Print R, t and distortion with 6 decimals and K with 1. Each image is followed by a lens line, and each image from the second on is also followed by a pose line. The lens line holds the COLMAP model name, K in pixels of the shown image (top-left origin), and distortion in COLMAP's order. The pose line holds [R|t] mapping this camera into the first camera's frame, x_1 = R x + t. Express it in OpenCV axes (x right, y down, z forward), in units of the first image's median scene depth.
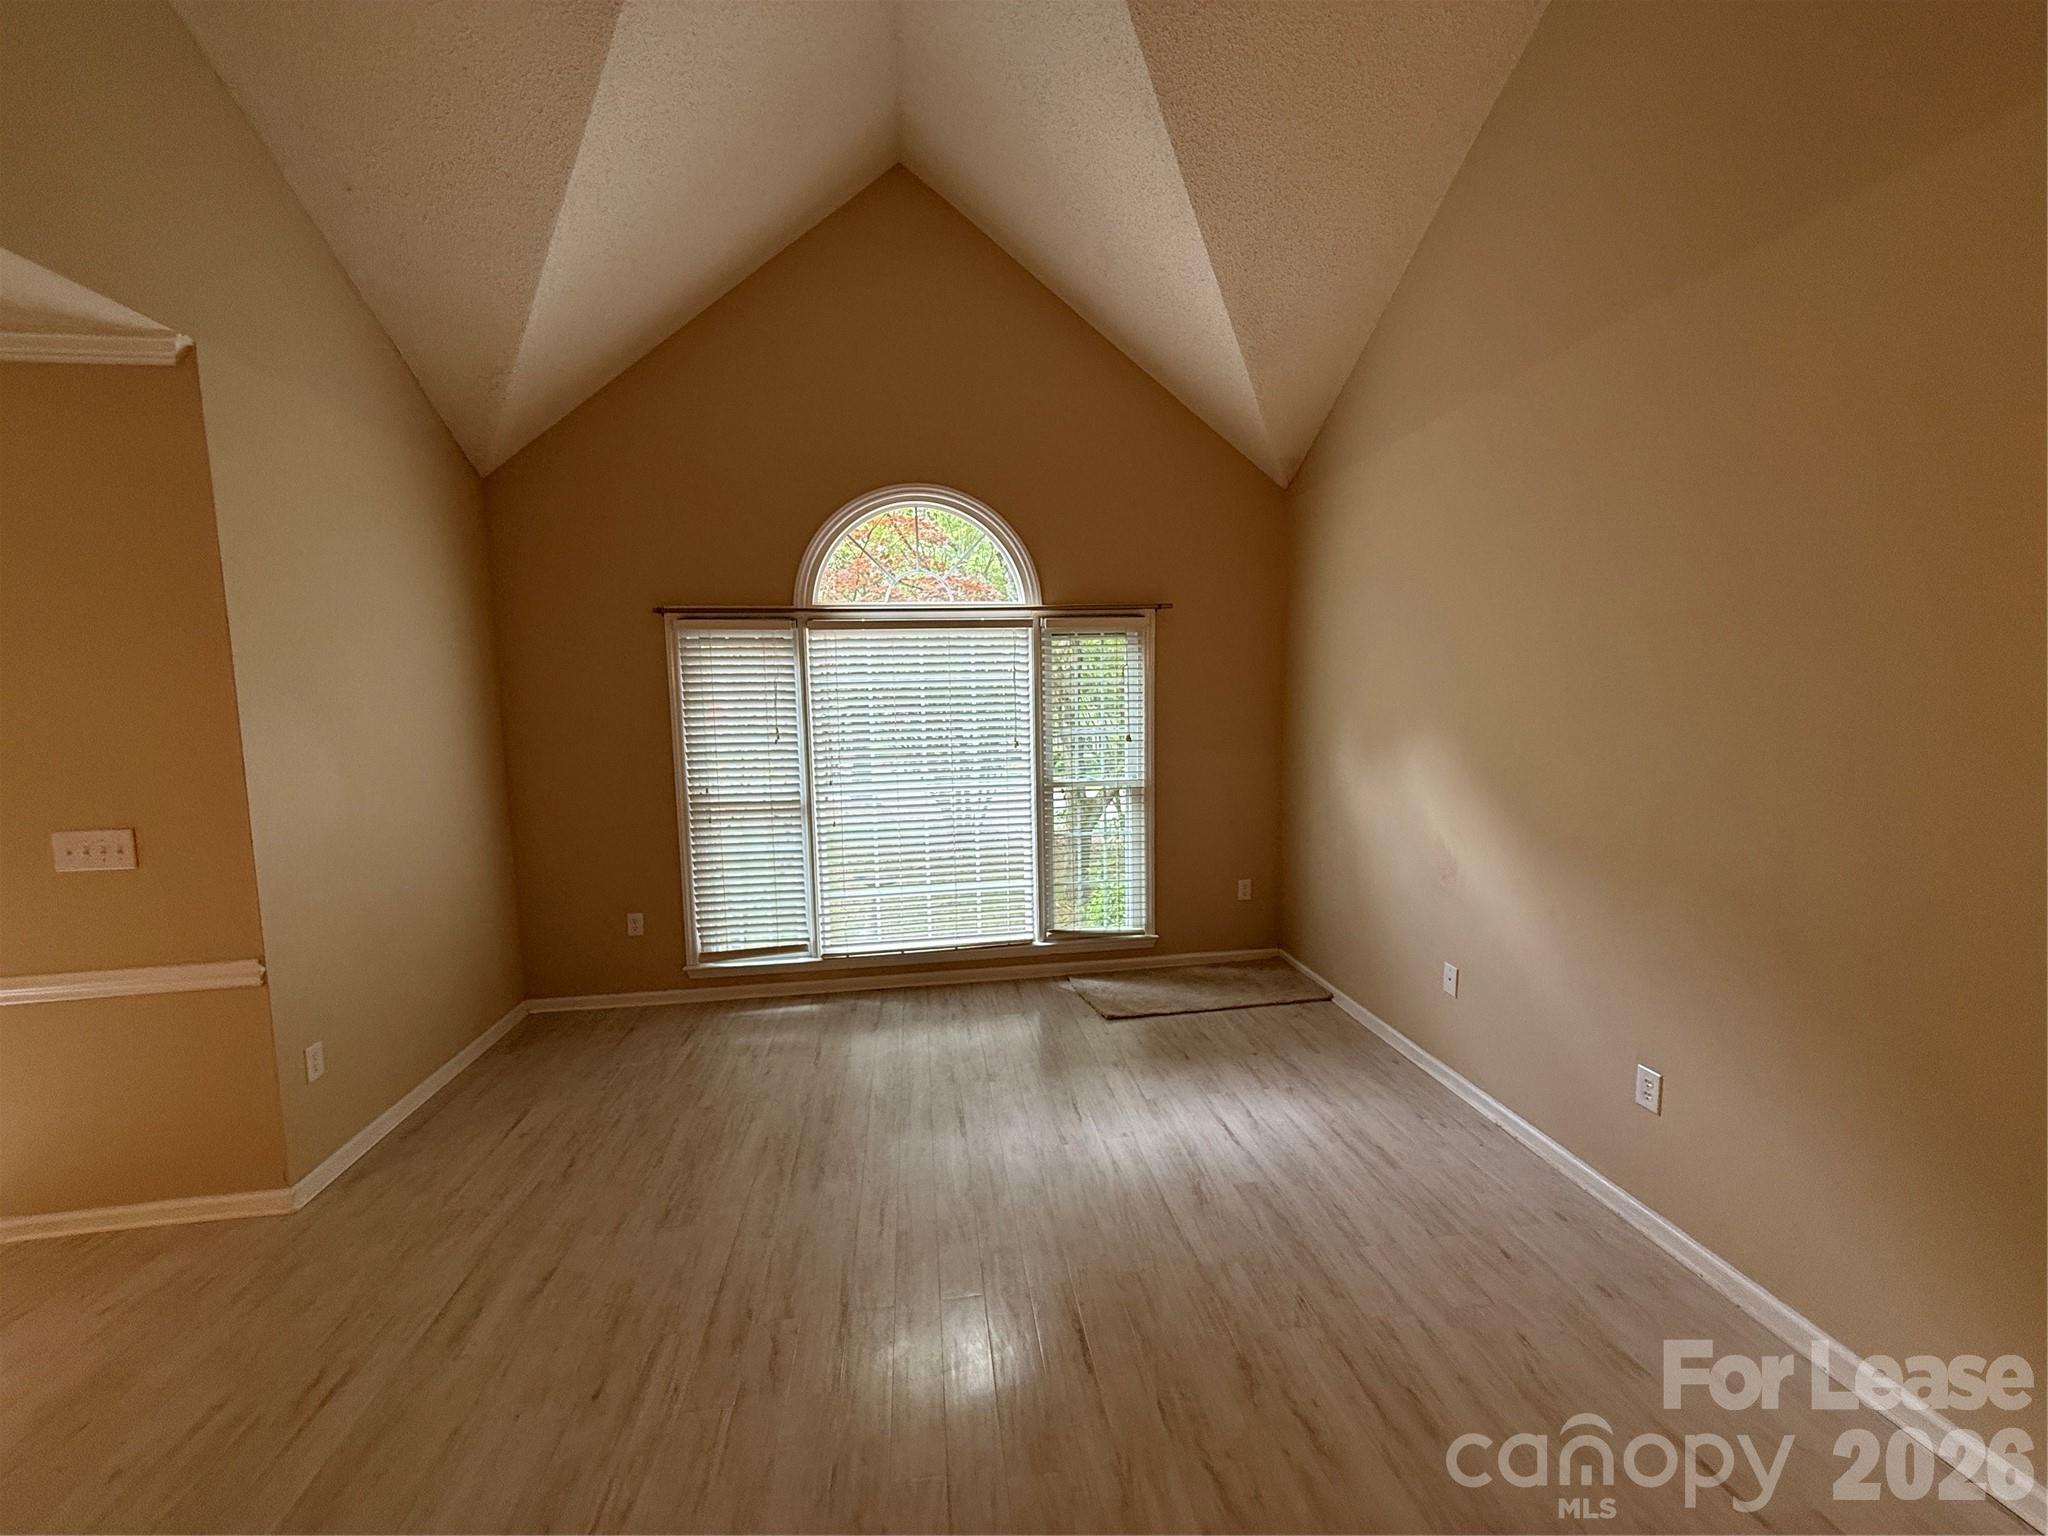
lens RADIAL K [[815.9, 0, 1028.0], [0, 815.9, 768.0], [0, 0, 1]] dist [0.000470, -0.000085]
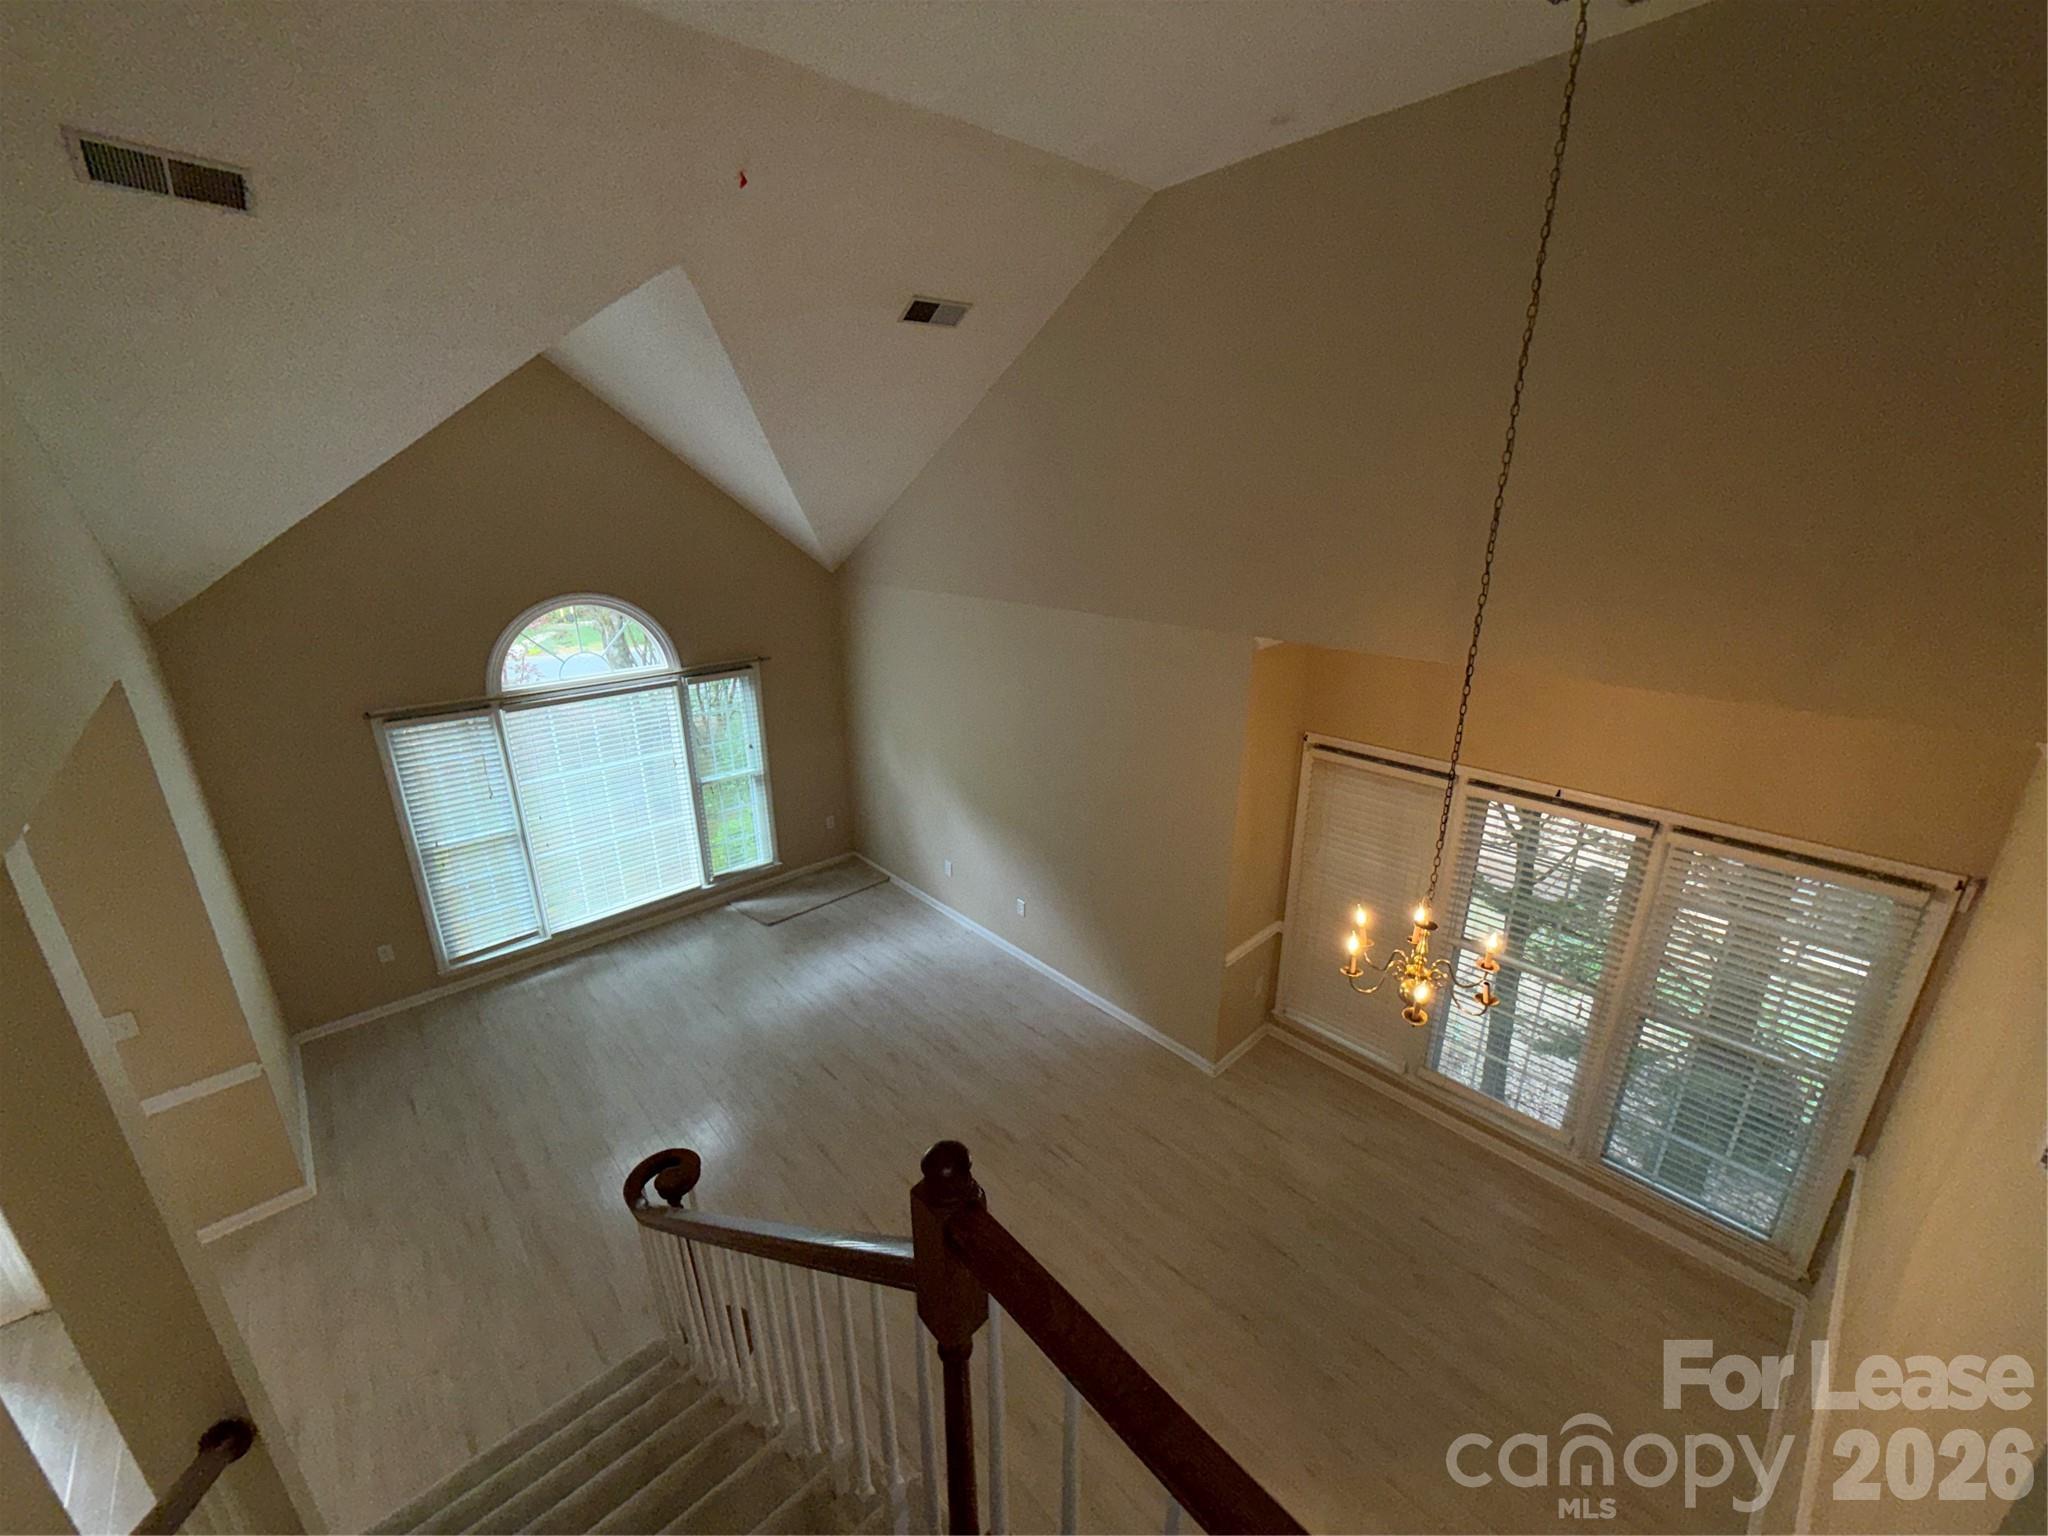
lens RADIAL K [[815.9, 0, 1028.0], [0, 815.9, 768.0], [0, 0, 1]] dist [0.000470, -0.000085]
pose [[0.827725, -0.165881, 0.536055, -0.284845], [0.044574, 0.971725, 0.231872, -0.345324], [-0.559361, -0.168032, 0.811714, -0.558402]]
